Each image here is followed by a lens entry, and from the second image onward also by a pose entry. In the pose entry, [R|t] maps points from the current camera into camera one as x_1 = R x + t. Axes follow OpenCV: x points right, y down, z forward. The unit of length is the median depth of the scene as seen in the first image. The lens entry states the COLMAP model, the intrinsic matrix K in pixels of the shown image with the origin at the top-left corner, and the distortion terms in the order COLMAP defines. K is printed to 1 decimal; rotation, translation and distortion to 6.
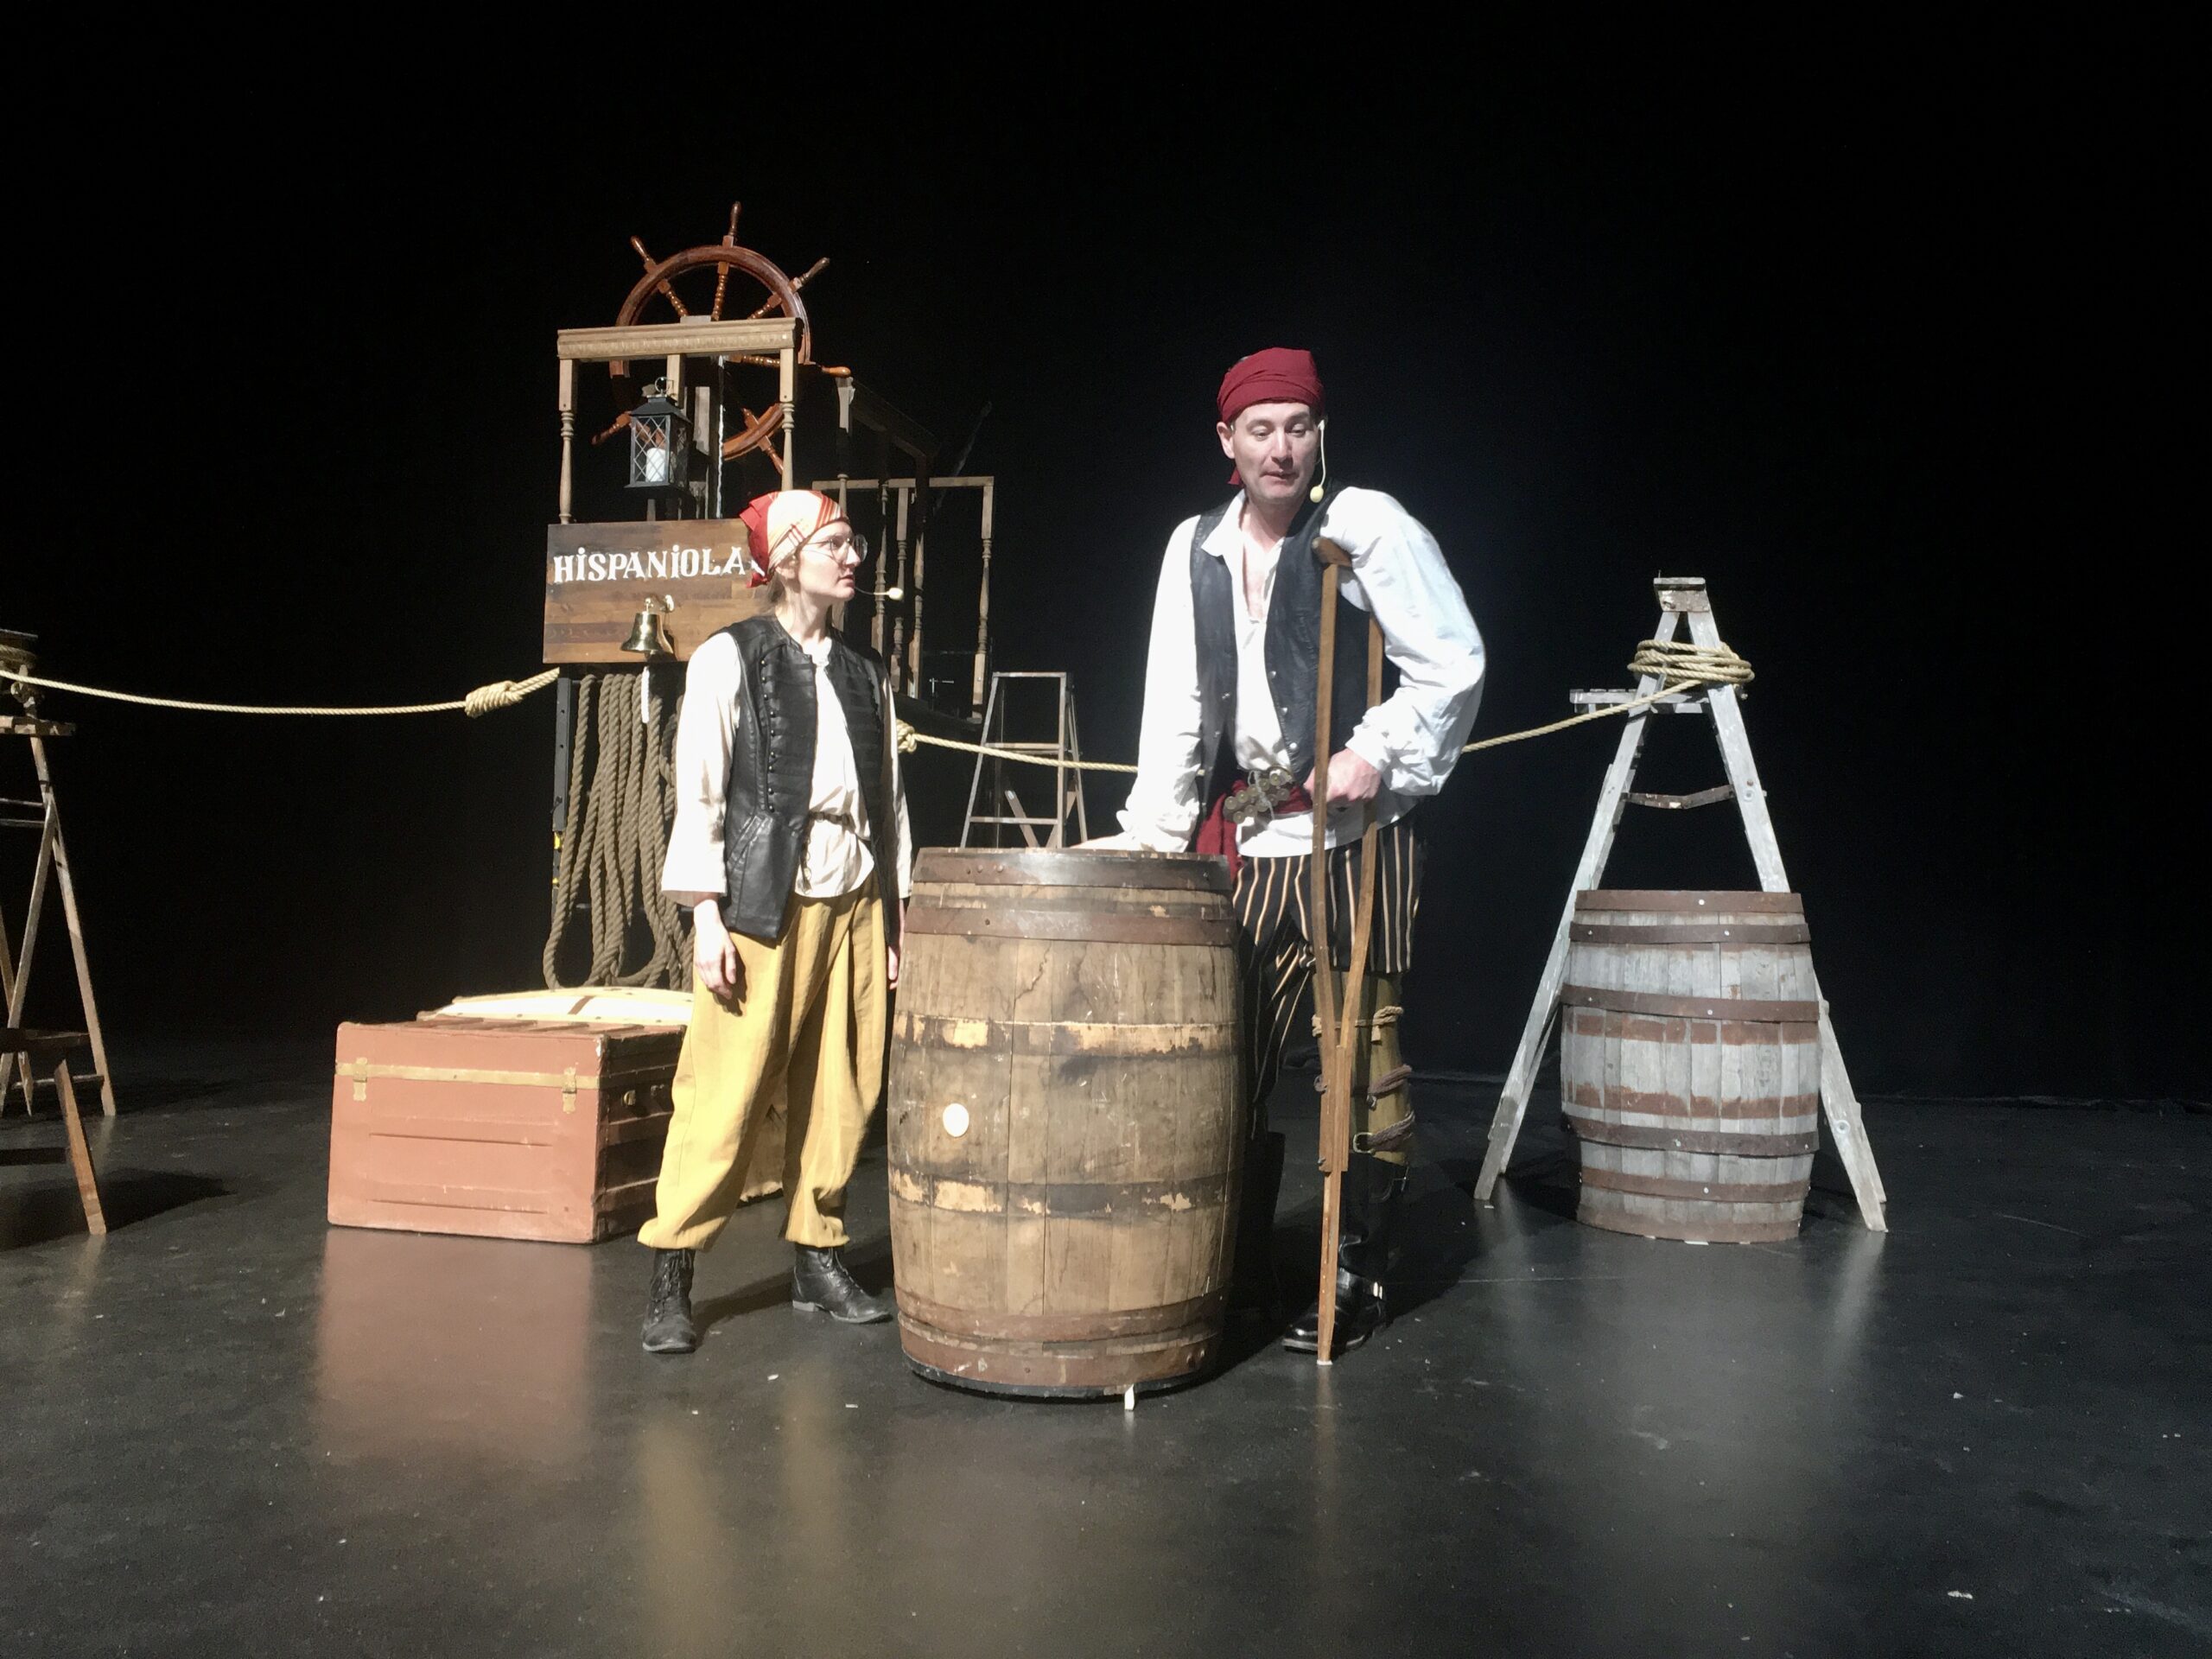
lens RADIAL K [[1857.4, 0, 1106.0], [0, 1857.4, 829.5], [0, 0, 1]] dist [0.053173, -0.004173]
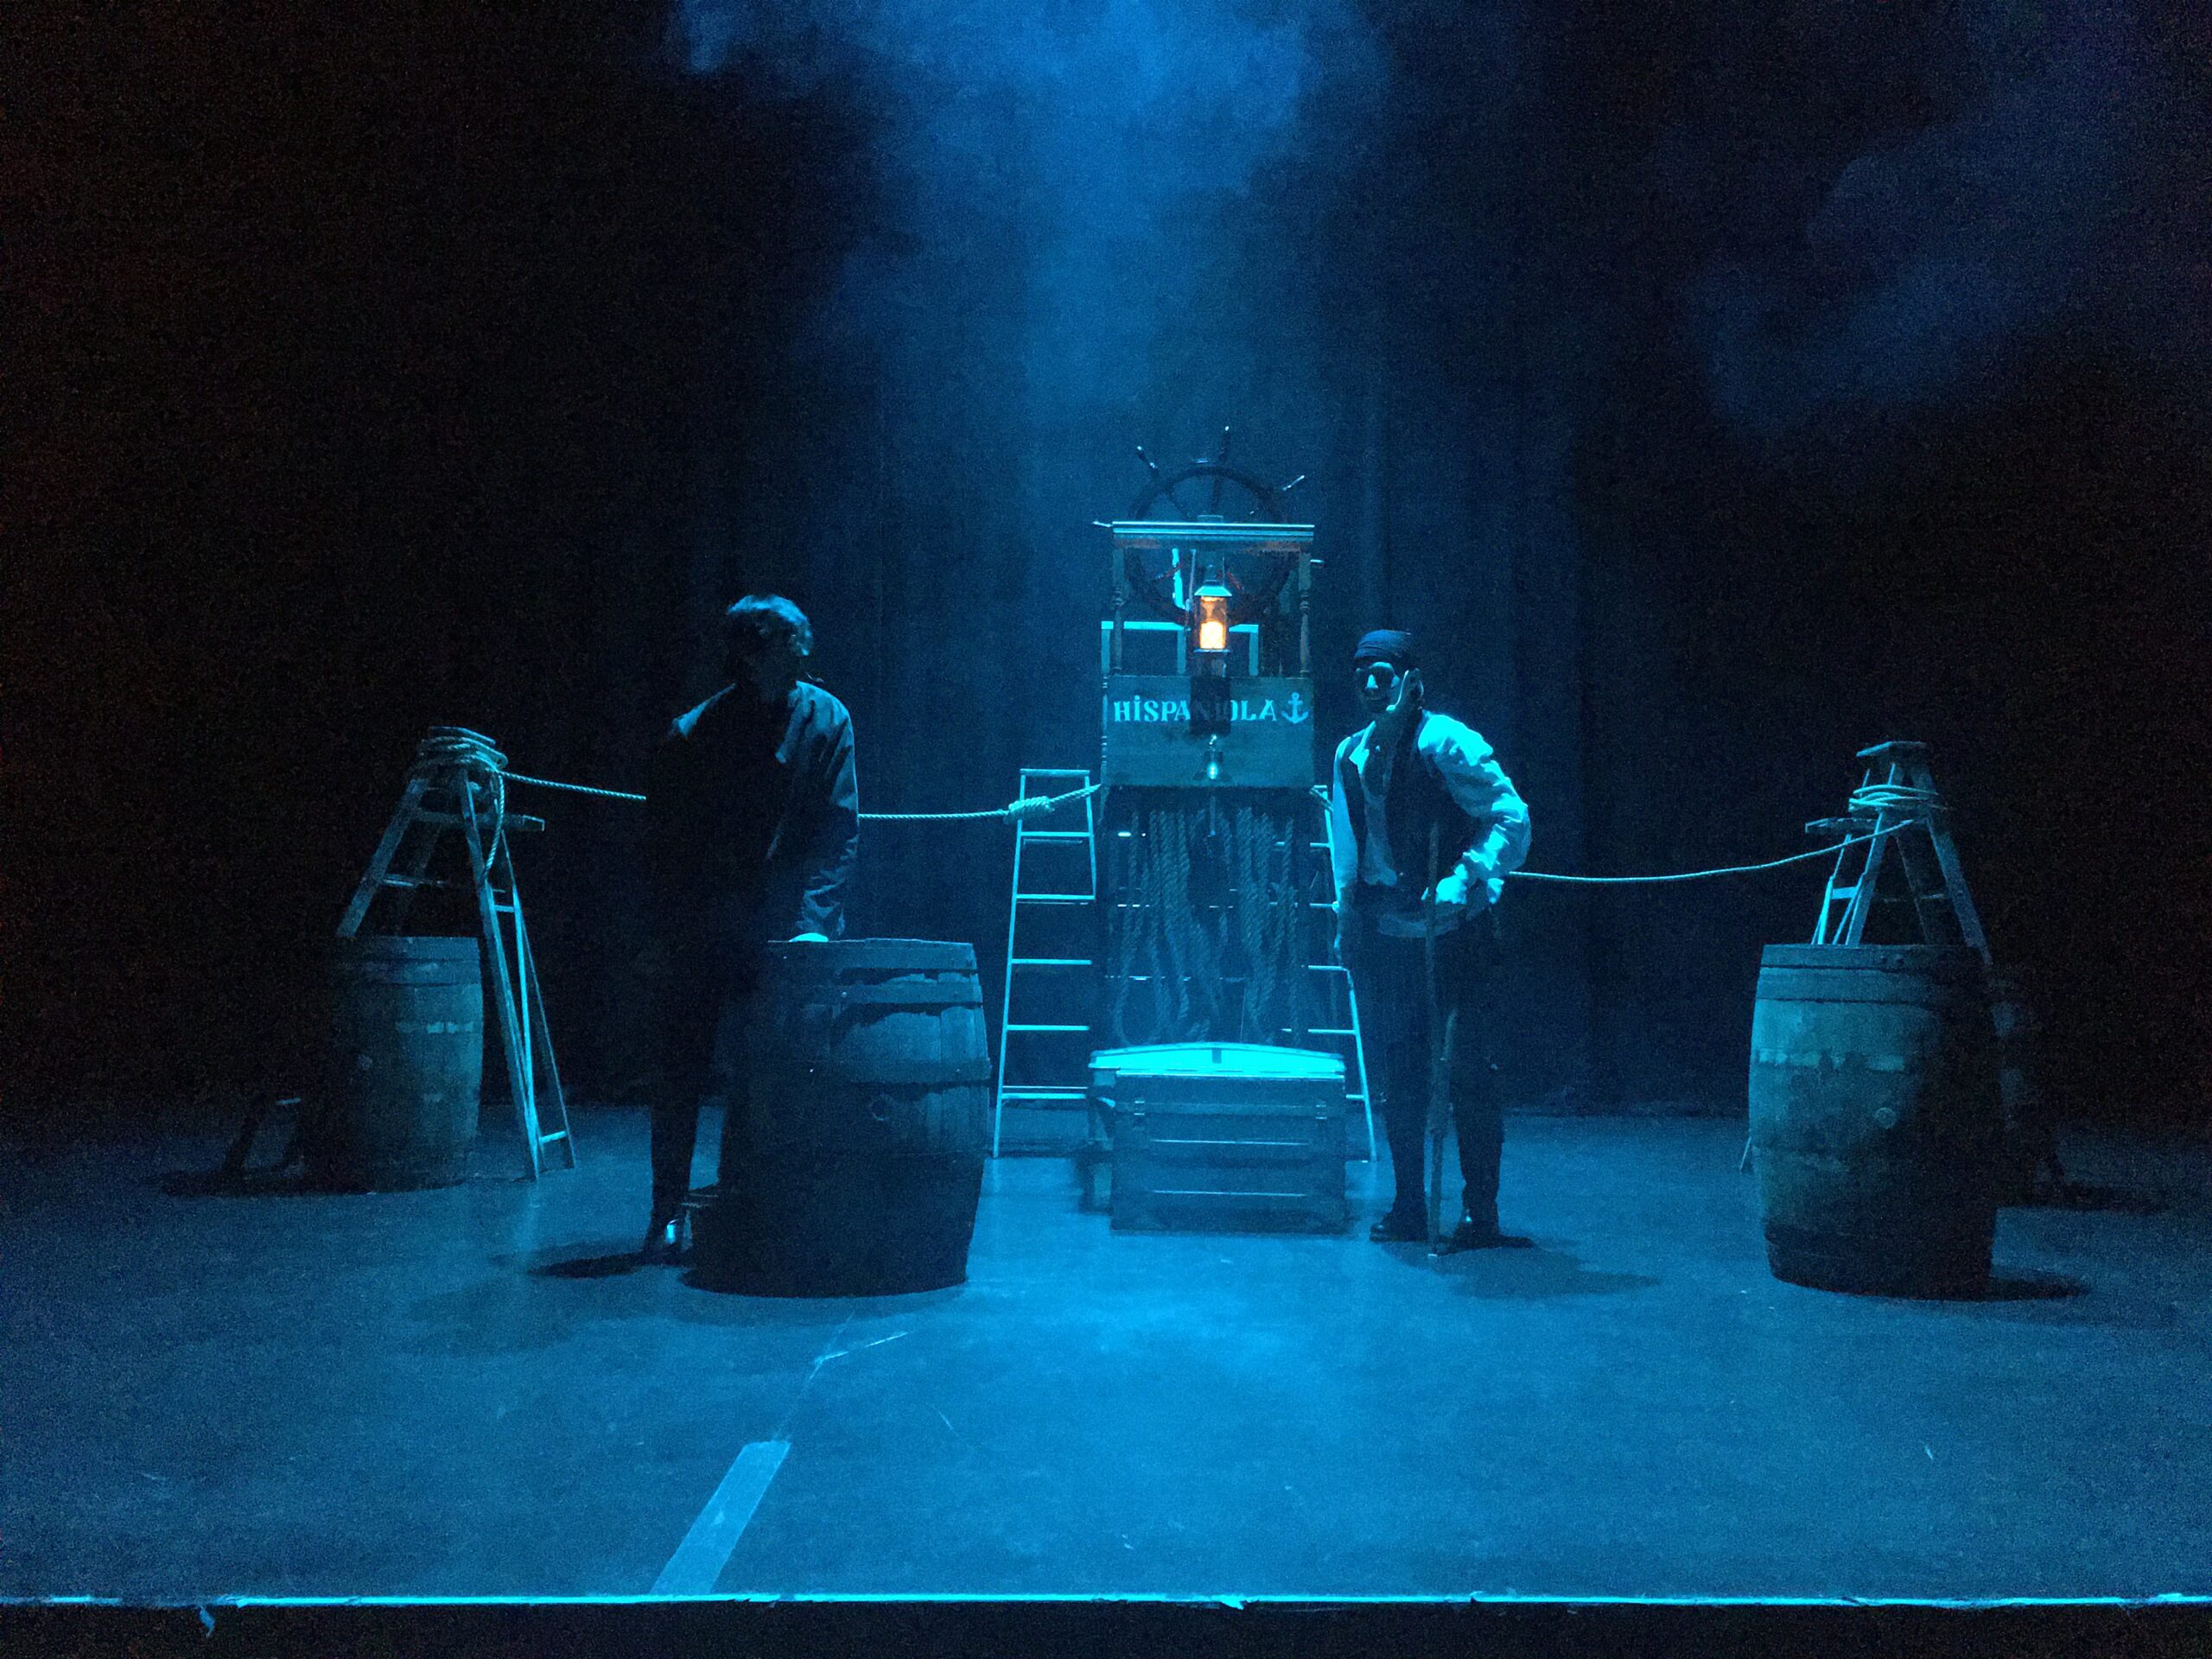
lens RADIAL K [[1857.4, 0, 1106.0], [0, 1857.4, 829.5], [0, 0, 1]] dist [0.053173, -0.004173]
pose [[0.964623, 0.011214, 0.263394, -0.698569], [-0.002948, 0.999491, -0.031756, -0.022106], [-0.263616, 0.029856, 0.964166, -0.226218]]
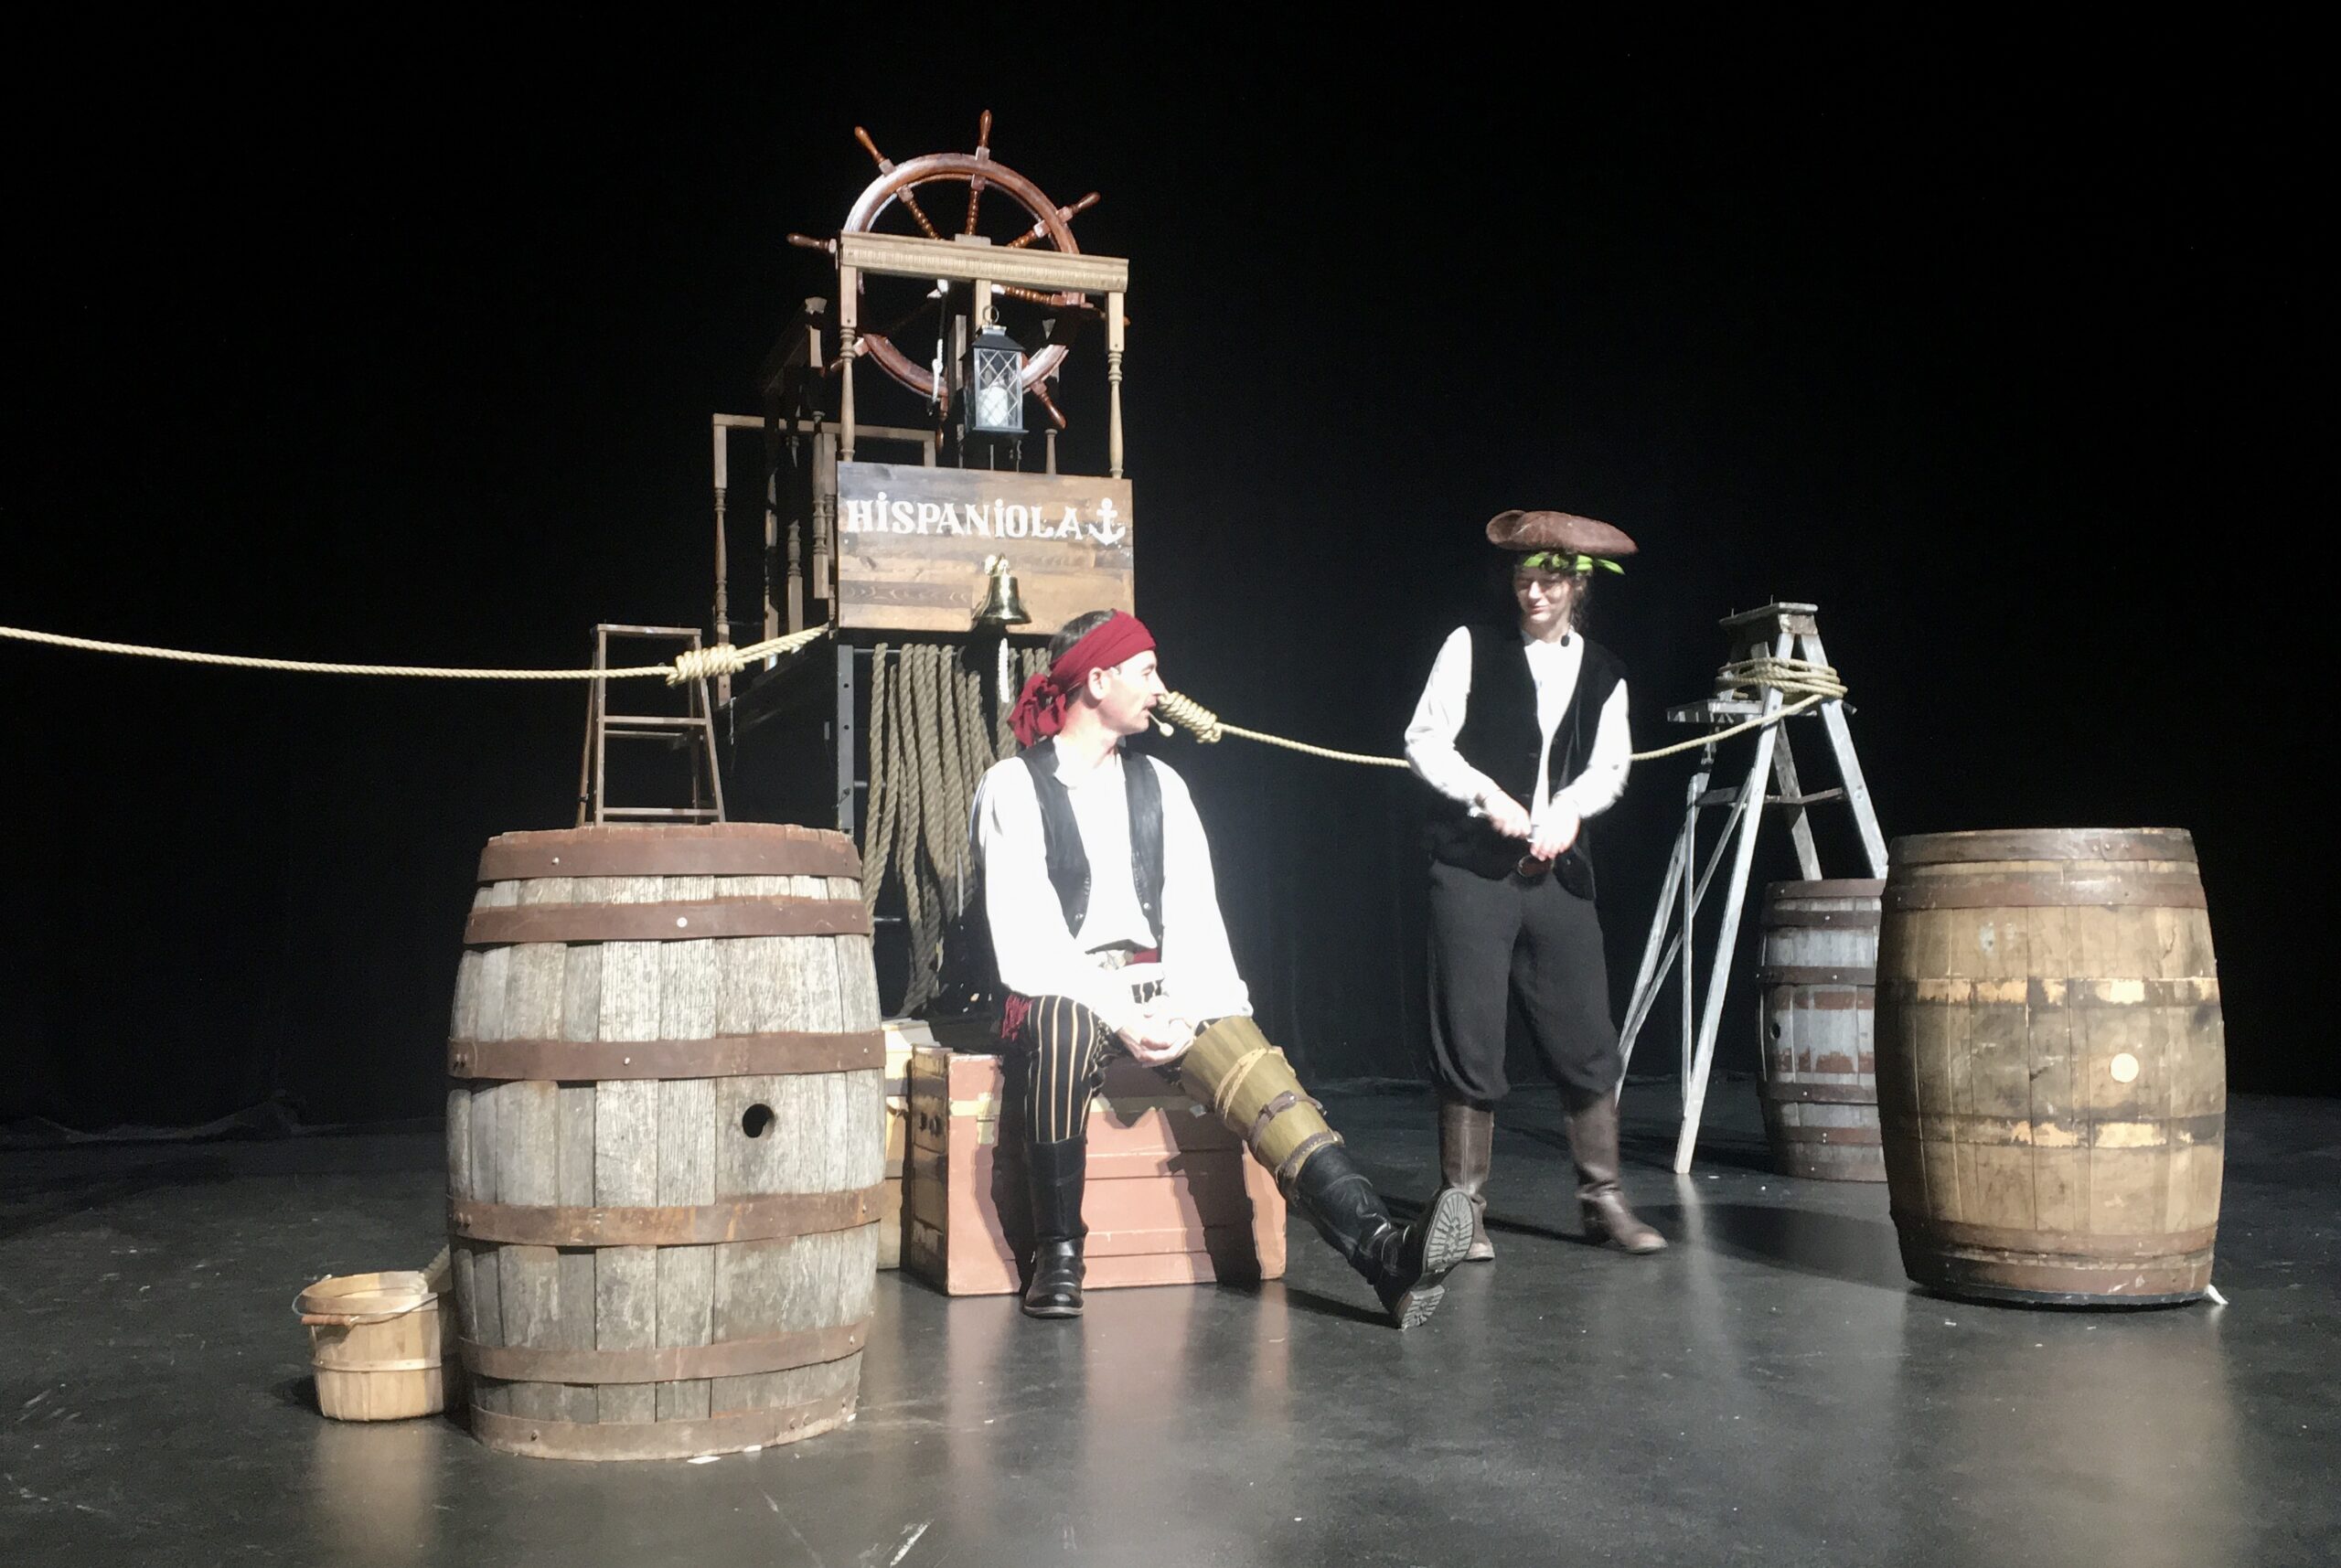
lens RADIAL K [[2209.1, 0, 1133.5], [0, 2209.1, 792.2], [0, 0, 1]] dist [0.065210, -0.067676]
pose [[0.828125, 0.009411, 0.560465, -0.823883], [0.006413, 0.999635, -0.026261, 0.012159], [-0.560507, 0.025341, 0.827762, 0.126376]]
